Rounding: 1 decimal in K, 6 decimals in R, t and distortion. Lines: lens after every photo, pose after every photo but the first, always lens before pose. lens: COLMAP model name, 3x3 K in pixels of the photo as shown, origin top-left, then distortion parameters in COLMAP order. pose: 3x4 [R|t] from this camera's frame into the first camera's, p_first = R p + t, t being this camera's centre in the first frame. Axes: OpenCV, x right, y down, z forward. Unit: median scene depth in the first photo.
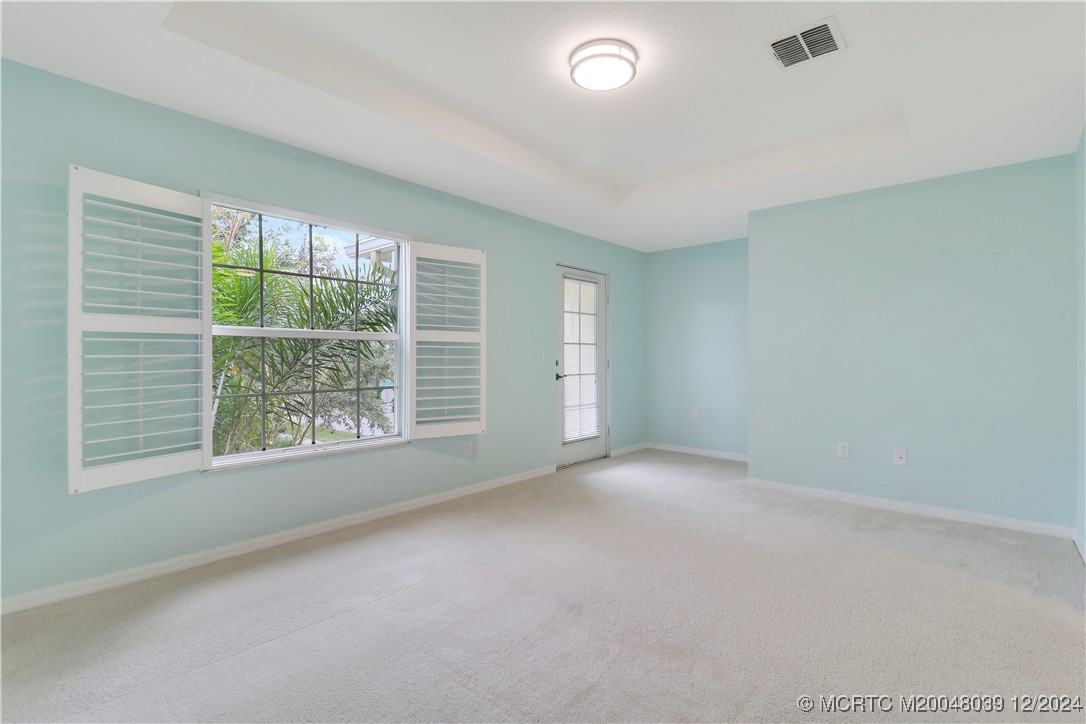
lens RADIAL K [[516.1, 0, 540.7], [0, 516.1, 359.1], [0, 0, 1]] dist [-0.000085, -0.000683]
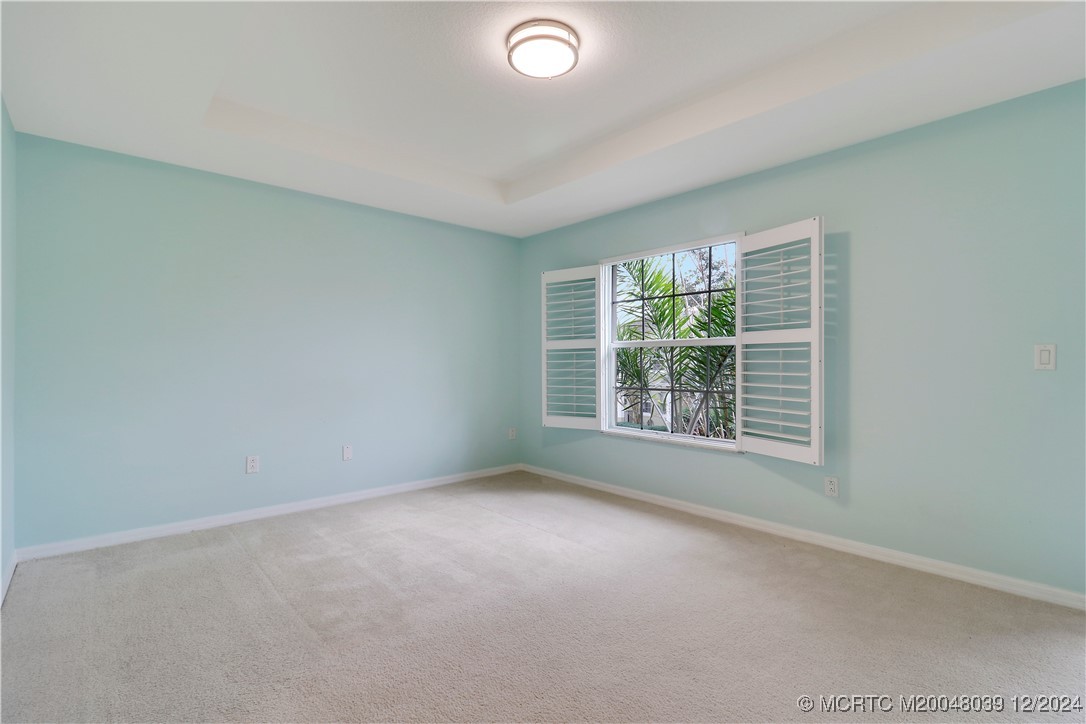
lens RADIAL K [[516.1, 0, 540.7], [0, 516.1, 359.1], [0, 0, 1]] dist [-0.000085, -0.000683]
pose [[-0.139294, -0.005891, -0.990233, 0.721064], [-0.002863, 0.999981, -0.005546, -0.002184], [0.990247, 0.002062, -0.139309, 0.768734]]
